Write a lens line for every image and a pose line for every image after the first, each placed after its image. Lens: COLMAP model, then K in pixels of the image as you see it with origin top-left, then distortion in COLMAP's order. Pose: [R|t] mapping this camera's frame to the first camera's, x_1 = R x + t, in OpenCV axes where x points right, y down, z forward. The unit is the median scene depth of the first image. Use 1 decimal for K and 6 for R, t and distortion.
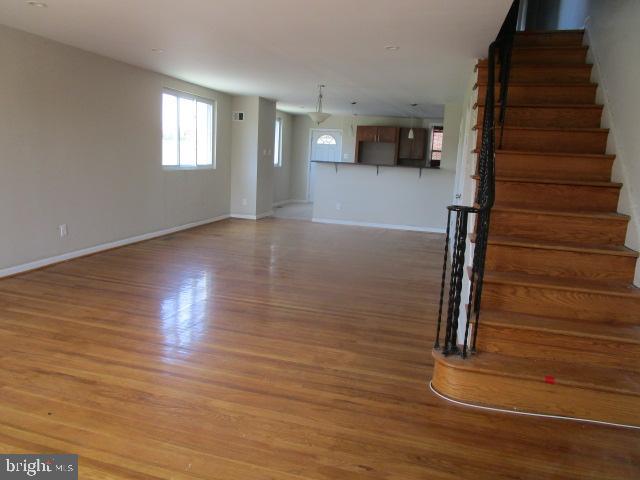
lens RADIAL K [[453.3, 0, 317.4], [0, 453.3, 237.4], [0, 0, 1]] dist [-0.031506, 0.009754]
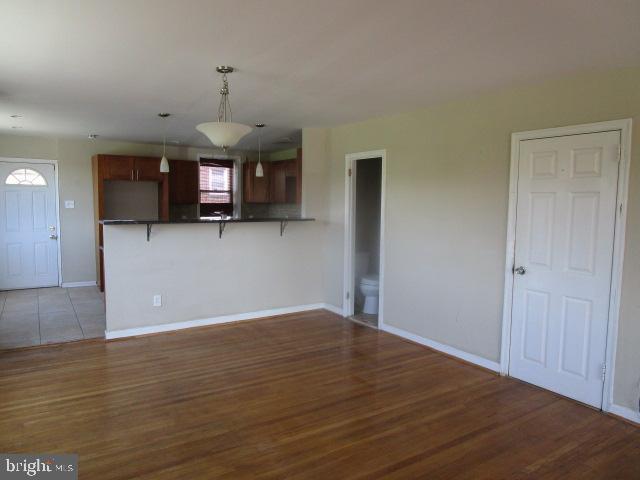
lens RADIAL K [[453.3, 0, 319.9], [0, 453.3, 242.3], [0, 0, 1]] dist [-0.031506, 0.009754]
pose [[0.659228, -0.110698, 0.743751, -0.217974], [0.153230, 0.988126, 0.011254, -0.112568], [-0.736166, 0.106546, 0.668362, 0.480635]]
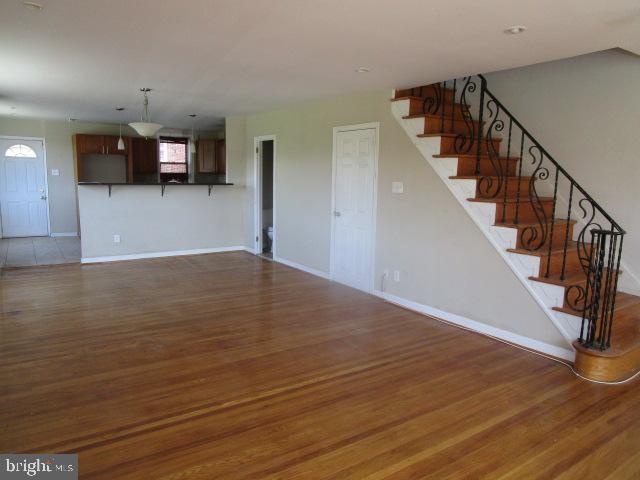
lens RADIAL K [[453.3, 0, 318.7], [0, 453.3, 241.5], [0, 0, 1]] dist [-0.031506, 0.009754]
pose [[0.646441, -0.148628, 0.748348, -0.311788], [0.145949, 0.986818, 0.069917, -0.066217], [-0.748875, 0.064023, 0.659612, 0.216076]]
